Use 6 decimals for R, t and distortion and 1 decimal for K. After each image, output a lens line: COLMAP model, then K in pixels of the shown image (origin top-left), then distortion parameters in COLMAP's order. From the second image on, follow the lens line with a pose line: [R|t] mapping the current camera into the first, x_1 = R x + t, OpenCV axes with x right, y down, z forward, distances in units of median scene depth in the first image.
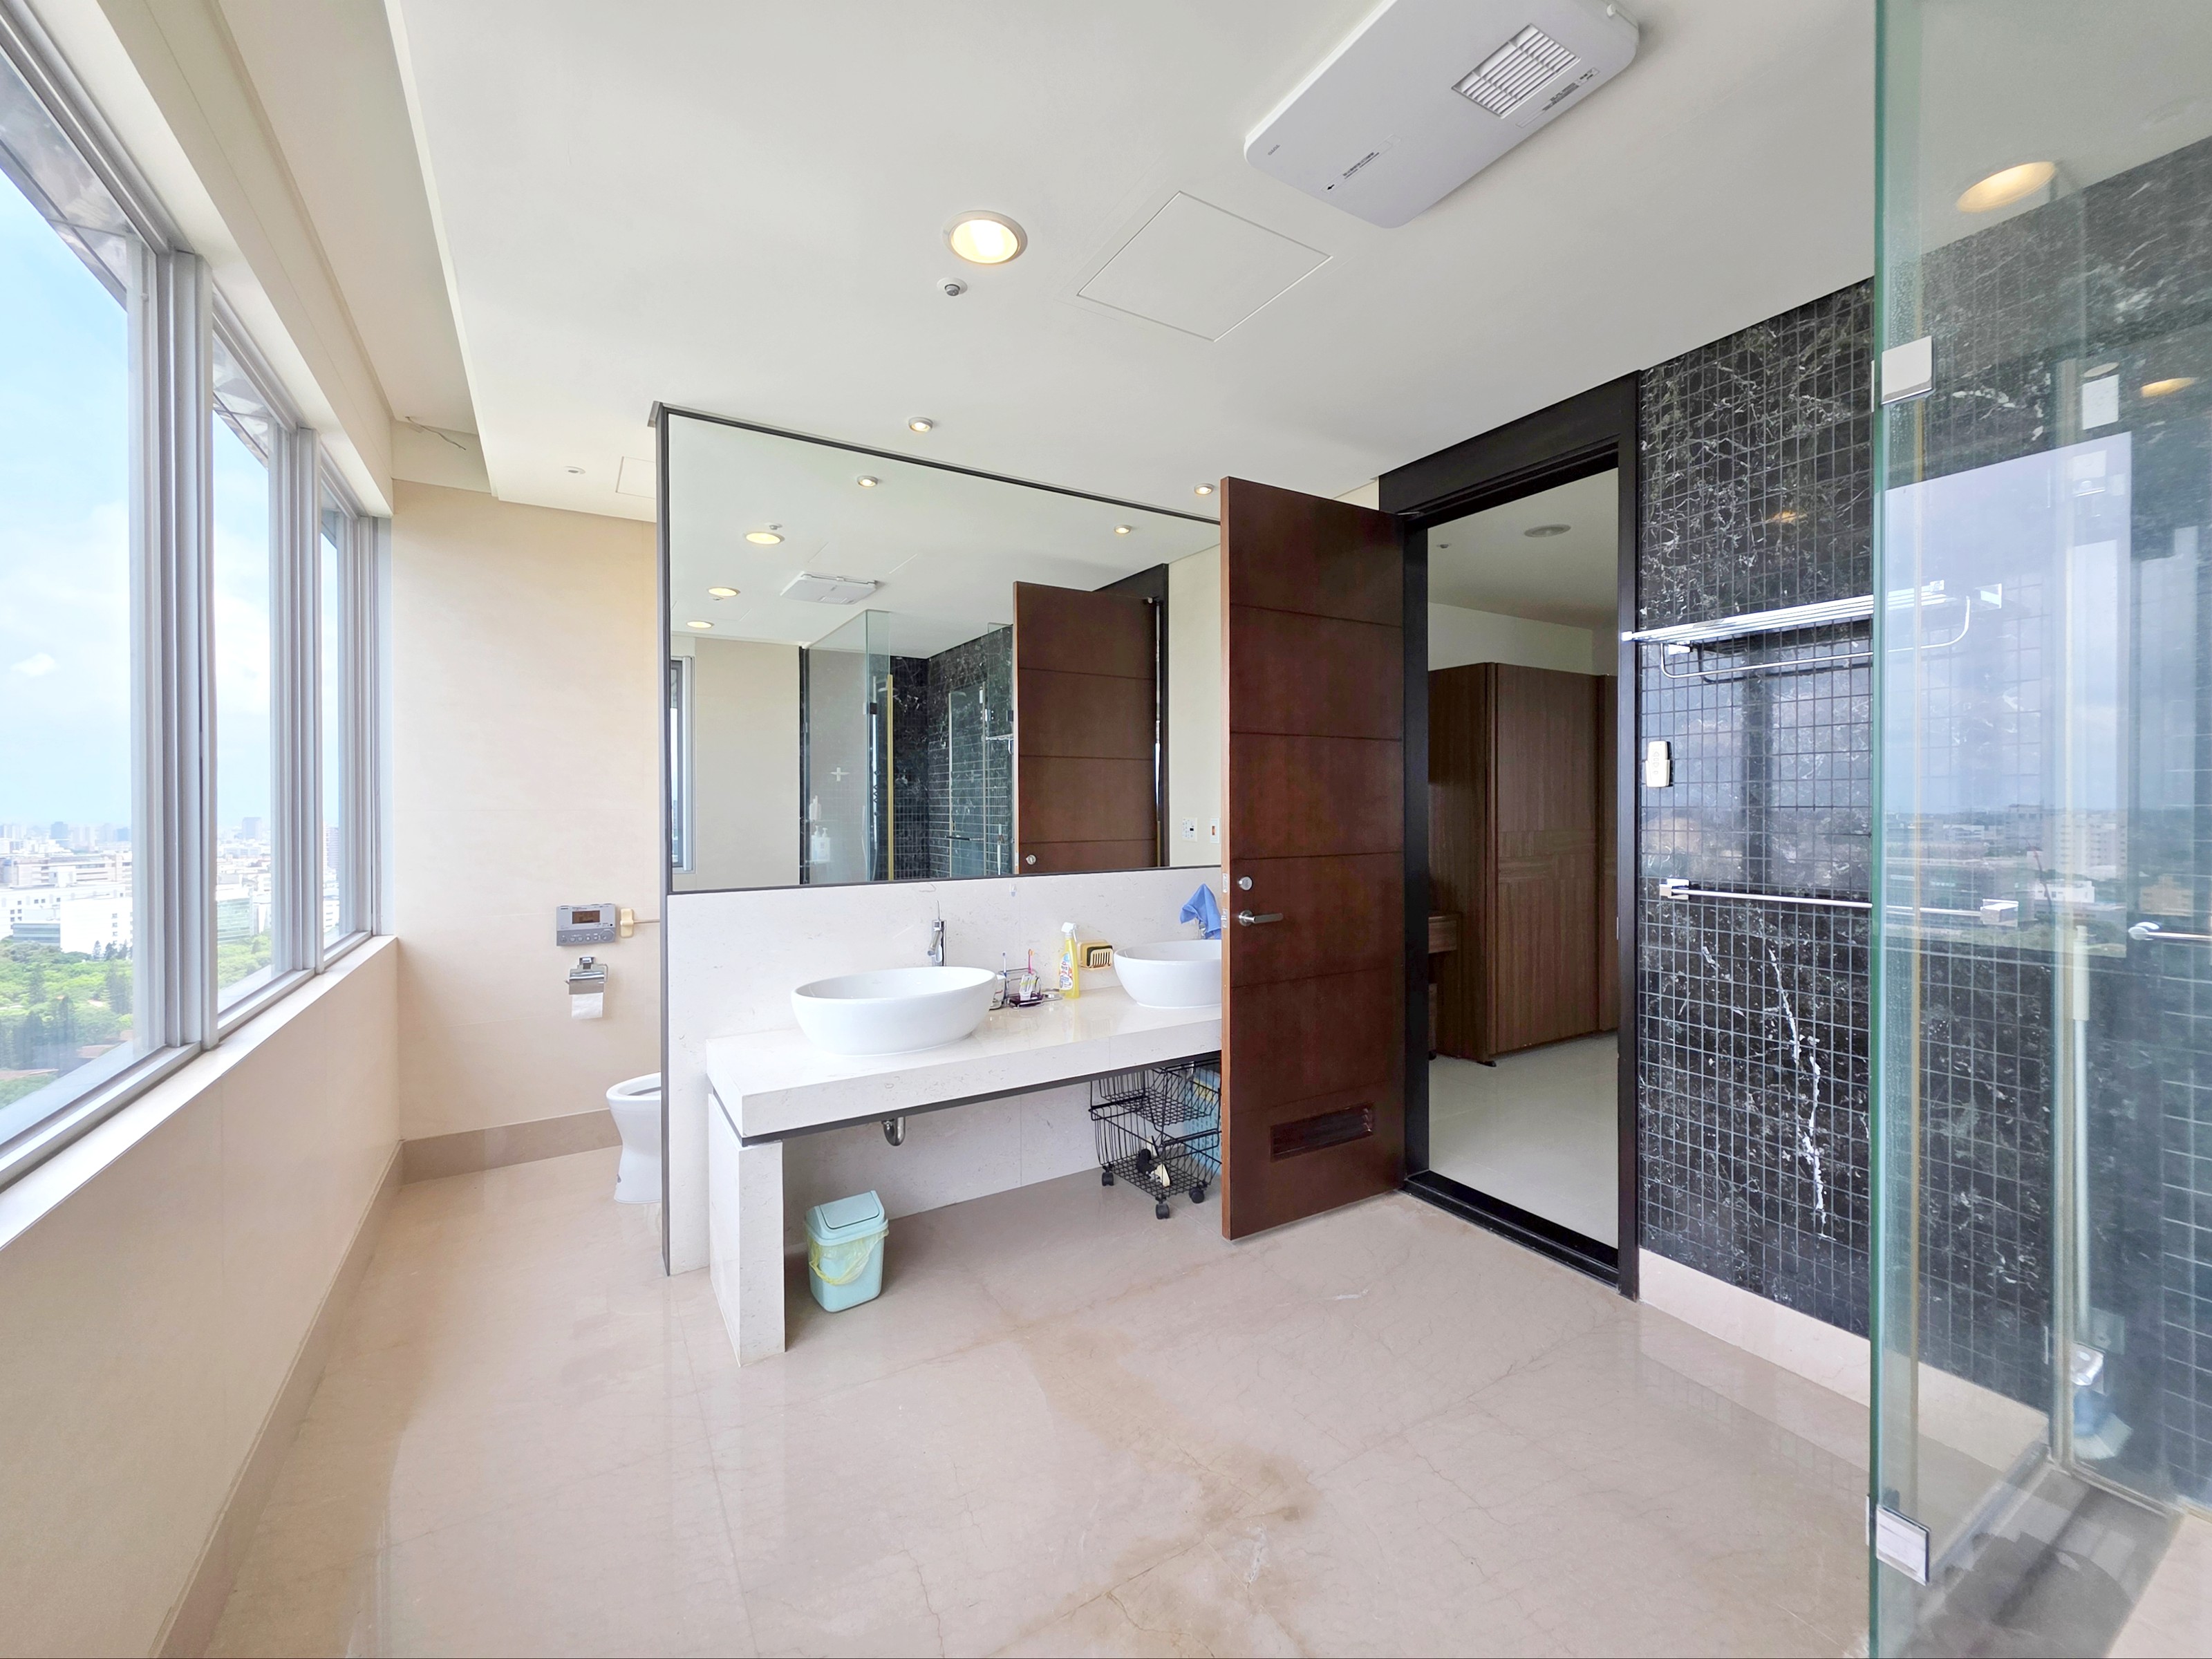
lens RADIAL K [[896.9, 0, 1114.8], [0, 896.9, 812.5], [0, 0, 1]] dist [0.004503, 0.000296]
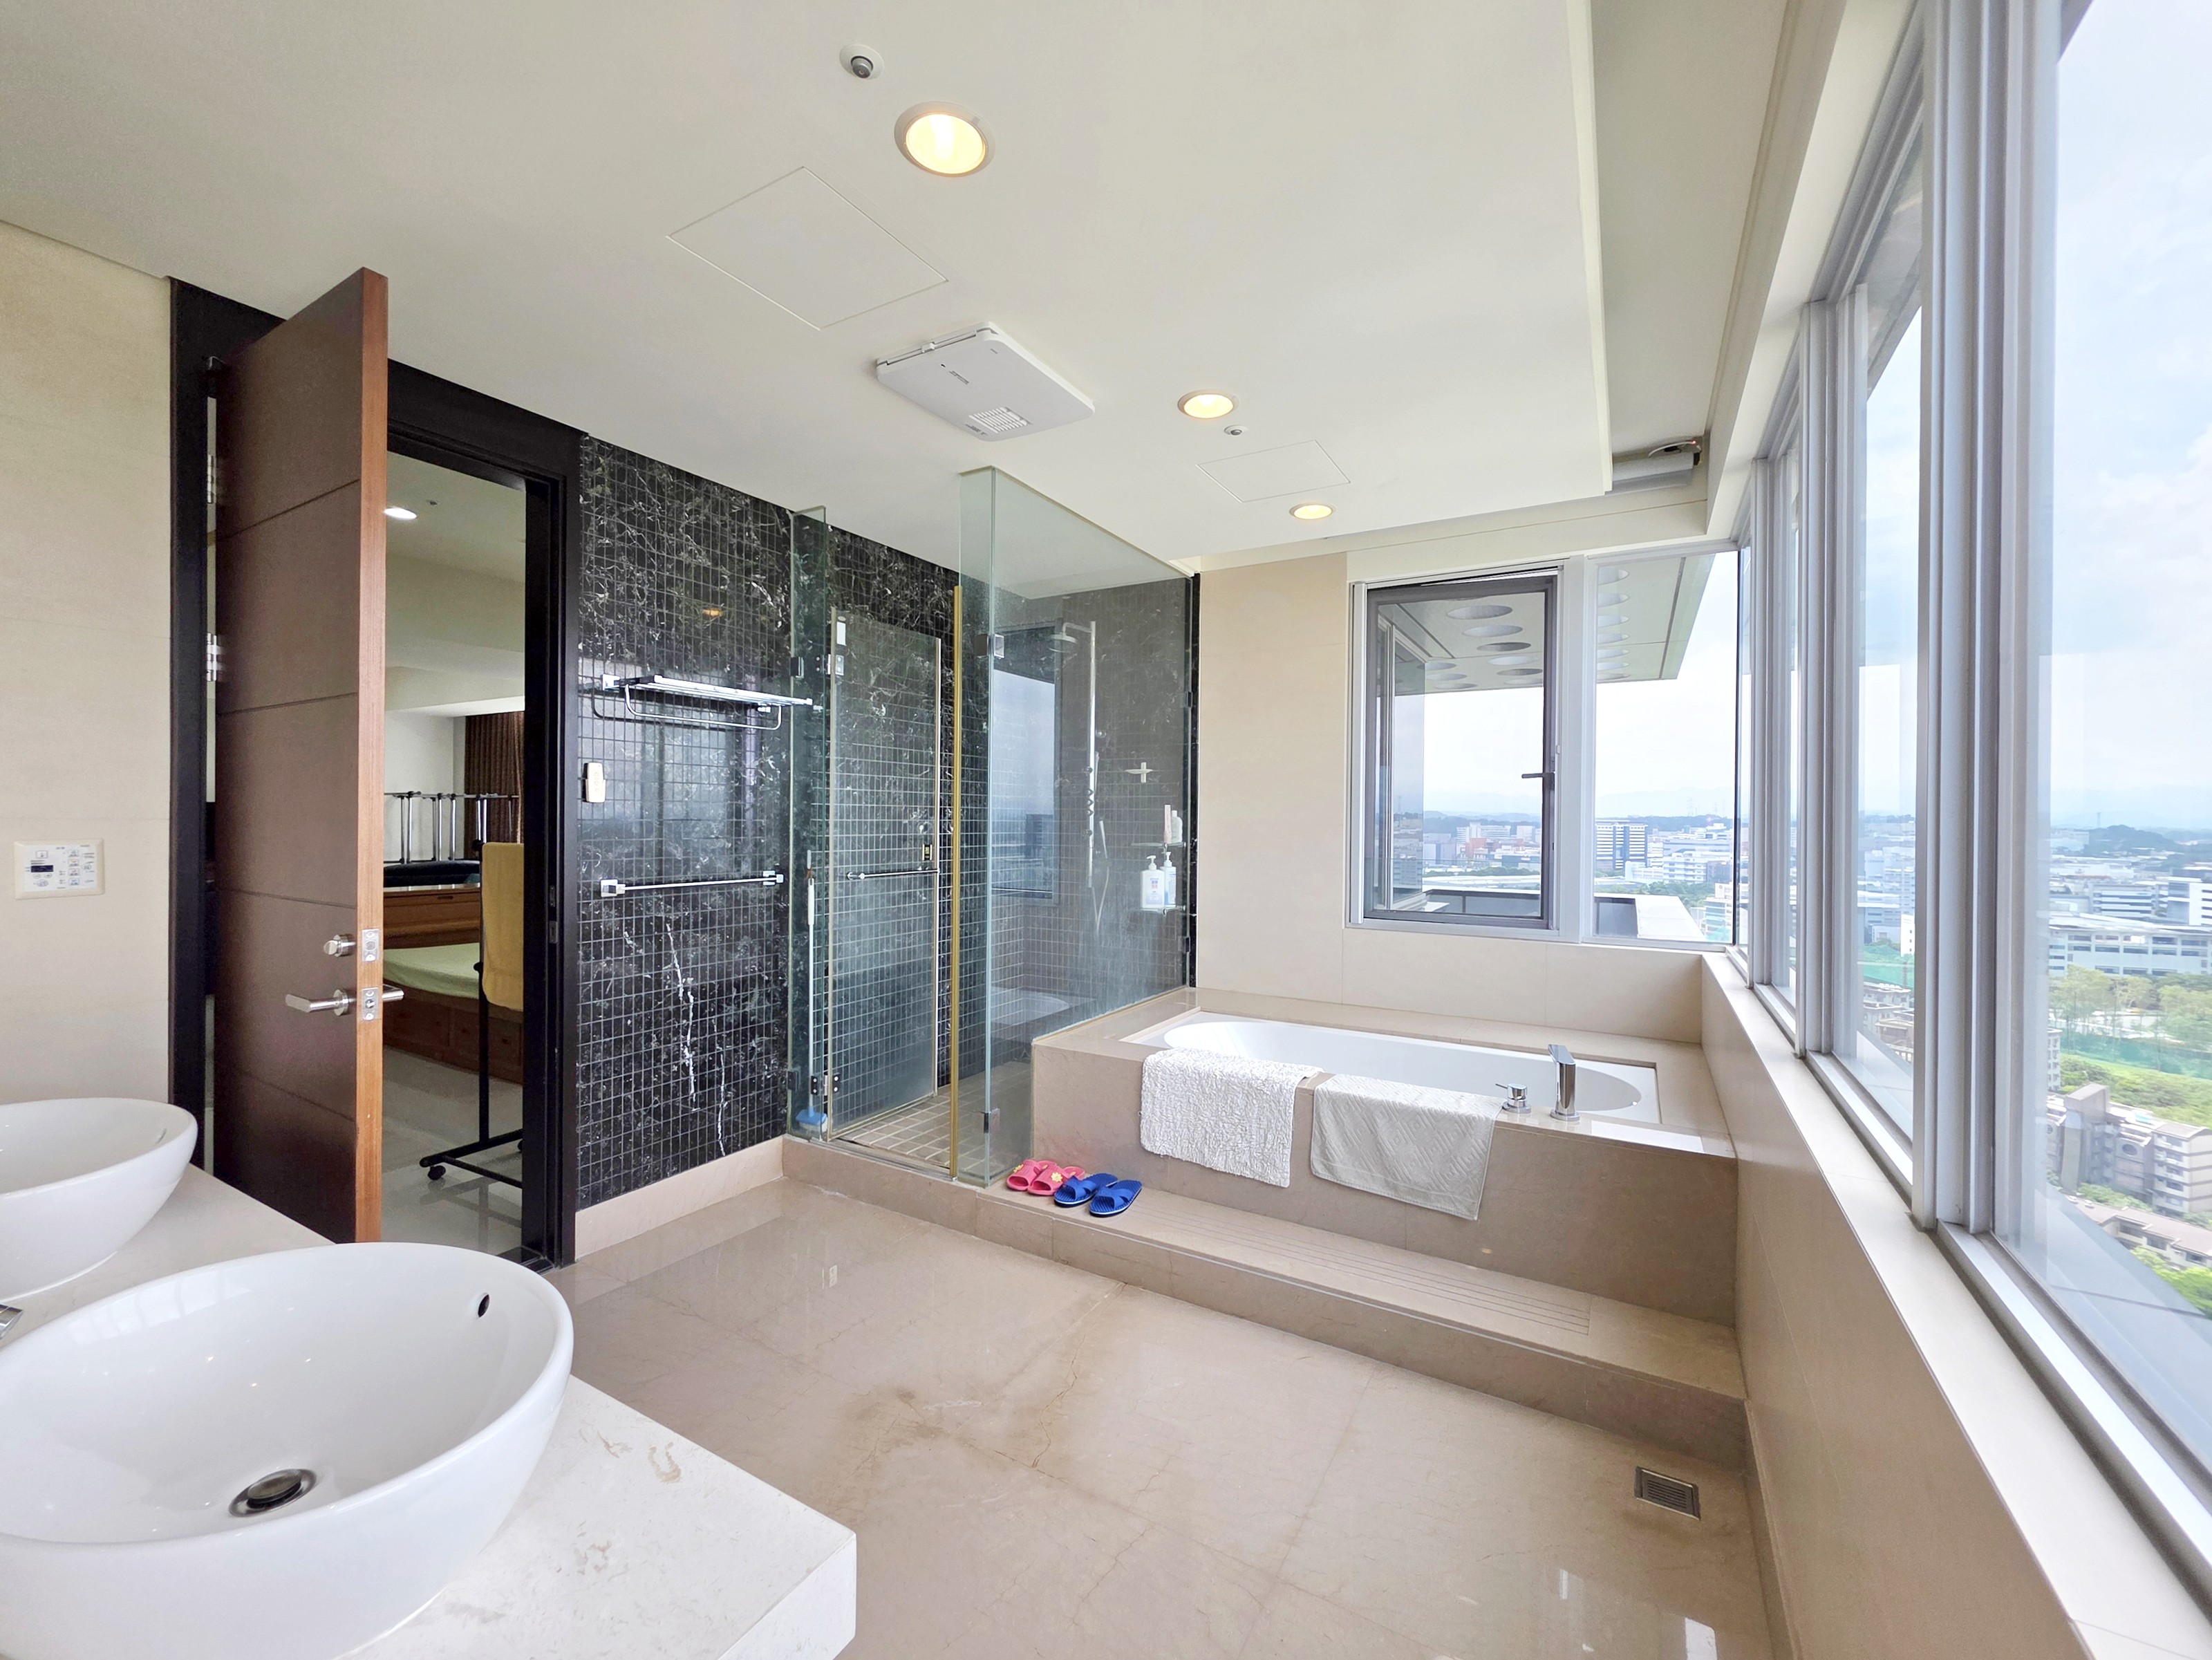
lens RADIAL K [[897.0, 0, 1110.7], [0, 897.0, 824.6], [0, 0, 1]] dist [0.004503, 0.000296]
pose [[-0.477273, -0.004789, 0.878742, -0.791195], [0.000222, 0.999984, 0.005570, -0.006256], [-0.878755, 0.002853, -0.477264, 1.046004]]
